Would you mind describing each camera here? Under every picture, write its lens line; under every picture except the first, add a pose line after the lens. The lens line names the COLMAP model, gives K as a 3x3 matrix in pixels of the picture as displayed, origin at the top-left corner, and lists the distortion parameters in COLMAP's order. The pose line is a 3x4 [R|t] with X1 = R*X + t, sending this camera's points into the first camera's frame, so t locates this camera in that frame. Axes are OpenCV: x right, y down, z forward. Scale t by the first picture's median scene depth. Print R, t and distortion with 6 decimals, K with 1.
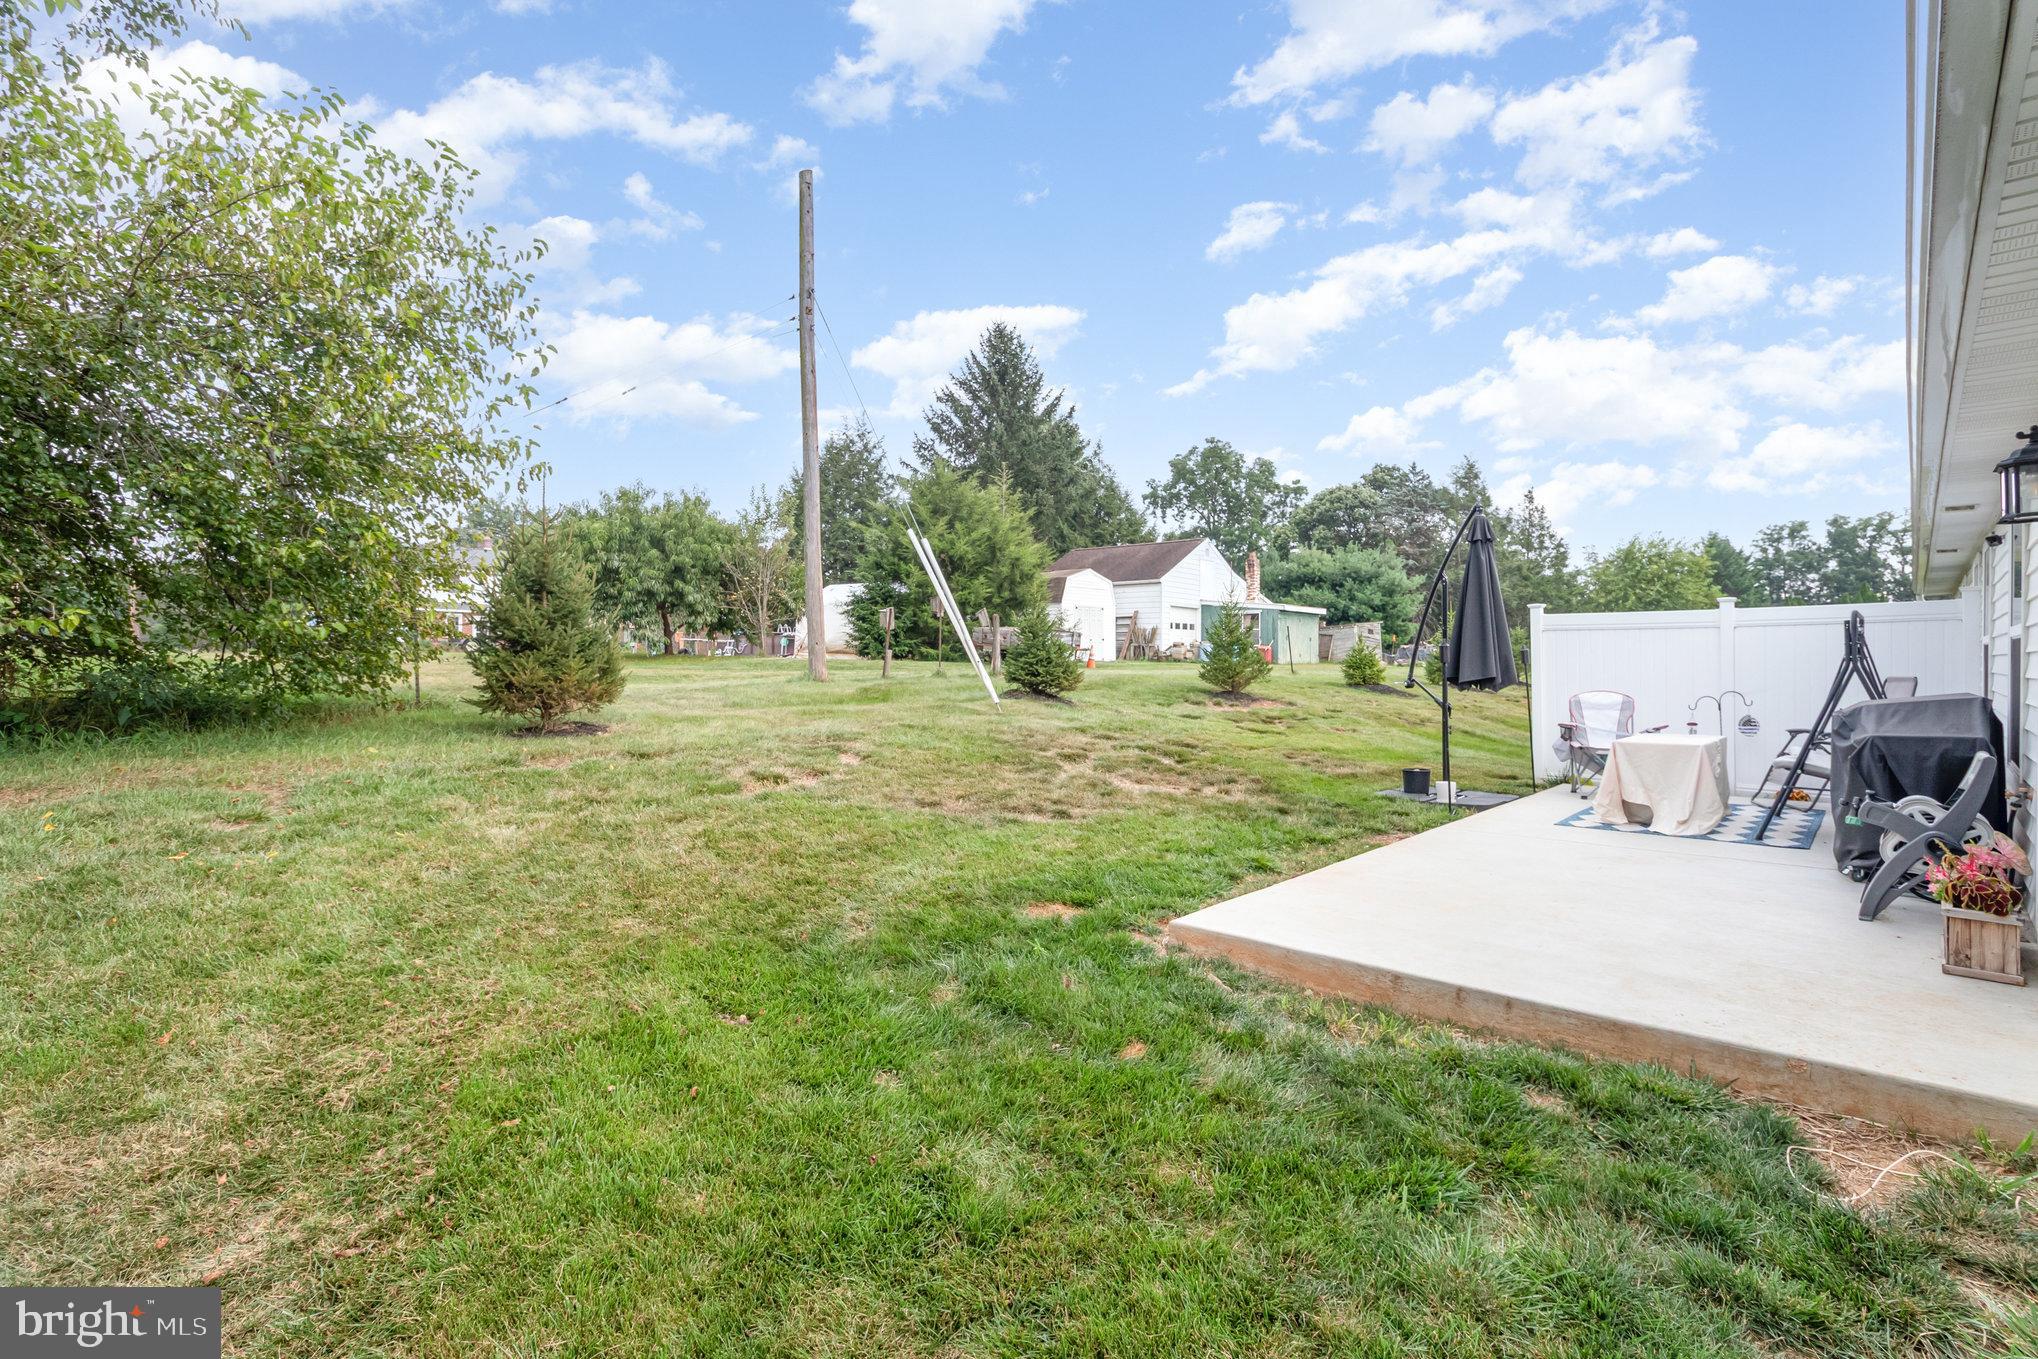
lens RADIAL K [[936.1, 0, 1033.3], [0, 936.1, 666.1], [0, 0, 1]] dist [-0.000343, -0.000057]
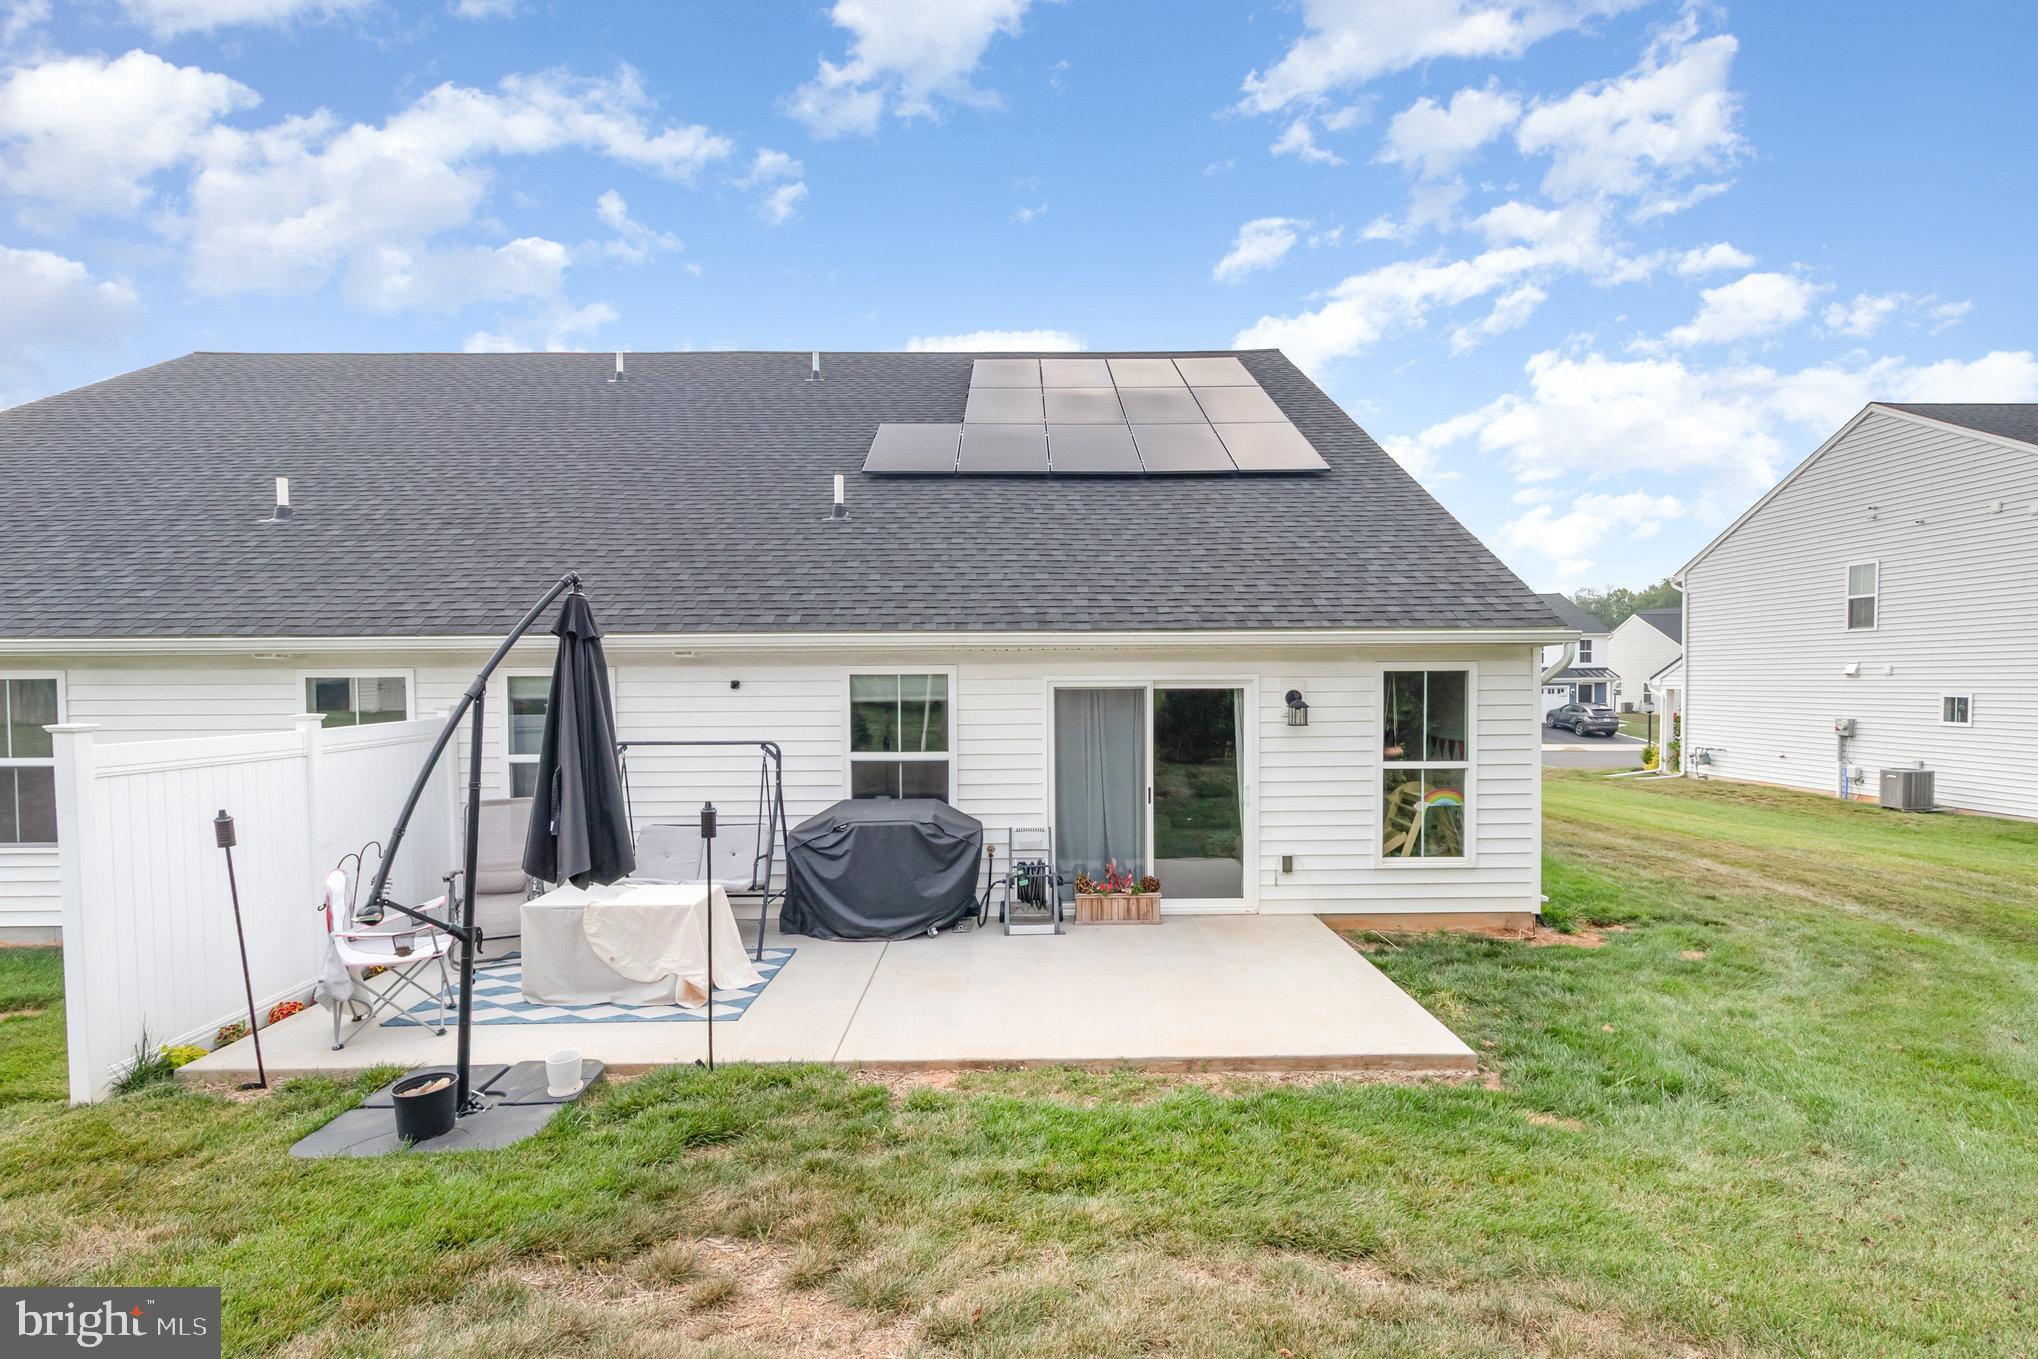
lens RADIAL K [[960.6, 0, 1020.8], [0, 960.6, 720.1], [0, 0, 1]] dist [-0.000043, -0.000446]
pose [[-0.687891, -0.018437, 0.725580, -0.157383], [0.012826, 0.999212, 0.037550, -0.091499], [-0.725701, 0.035136, -0.687112, 1.135619]]
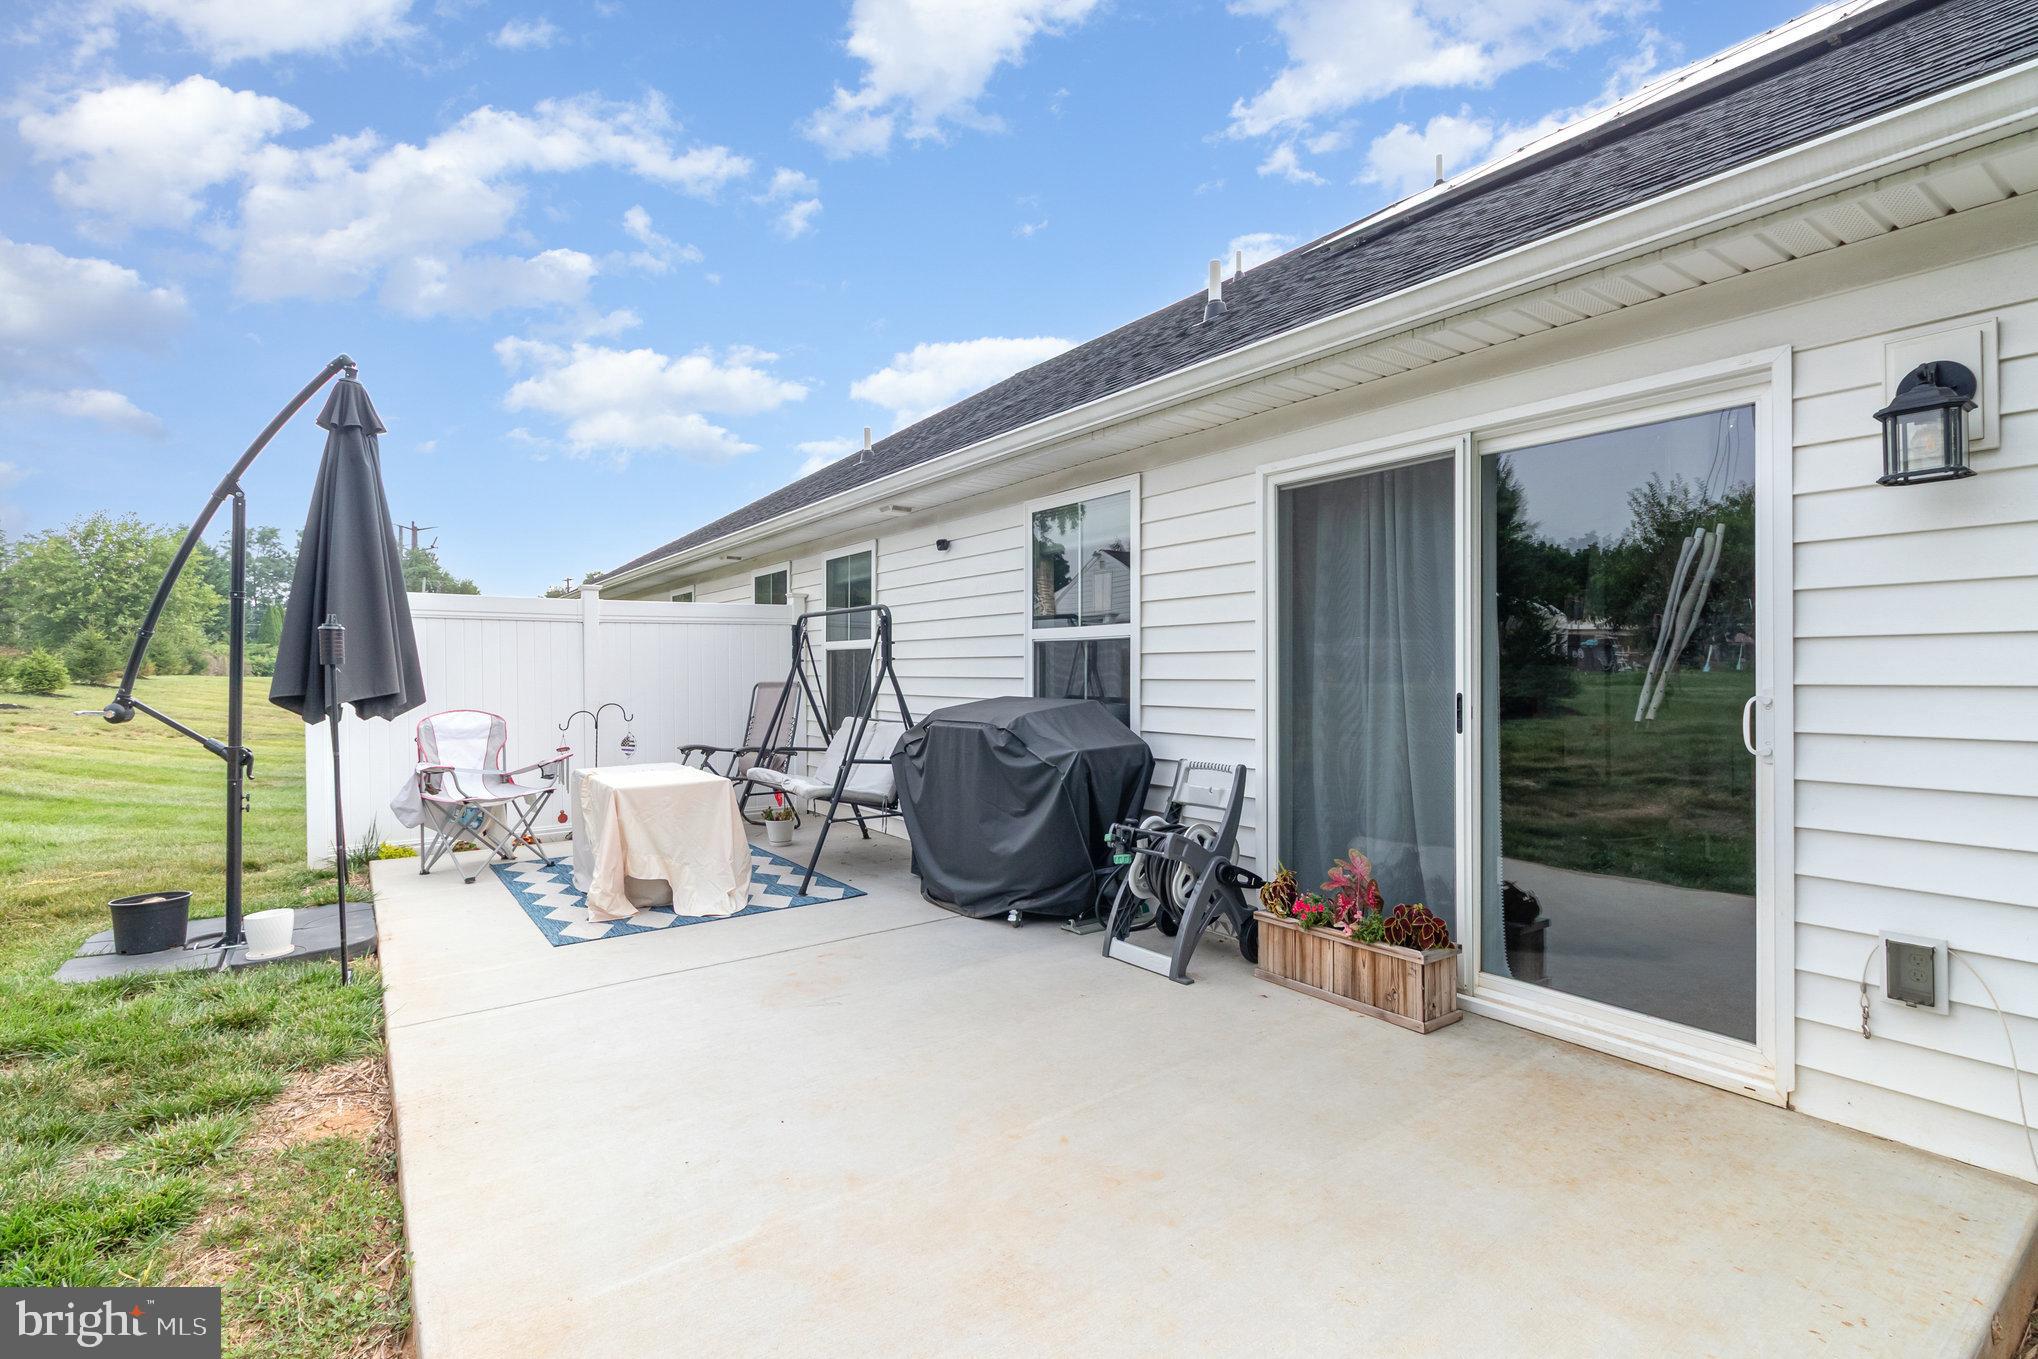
lens RADIAL K [[936.1, 0, 1033.3], [0, 936.1, 666.1], [0, 0, 1]] dist [-0.000343, -0.000057]
pose [[0.183052, 0.005382, 0.983088, 0.035465], [0.004640, 0.999969, -0.006338, 0.001598], [-0.983092, 0.005722, 0.183022, 0.499071]]
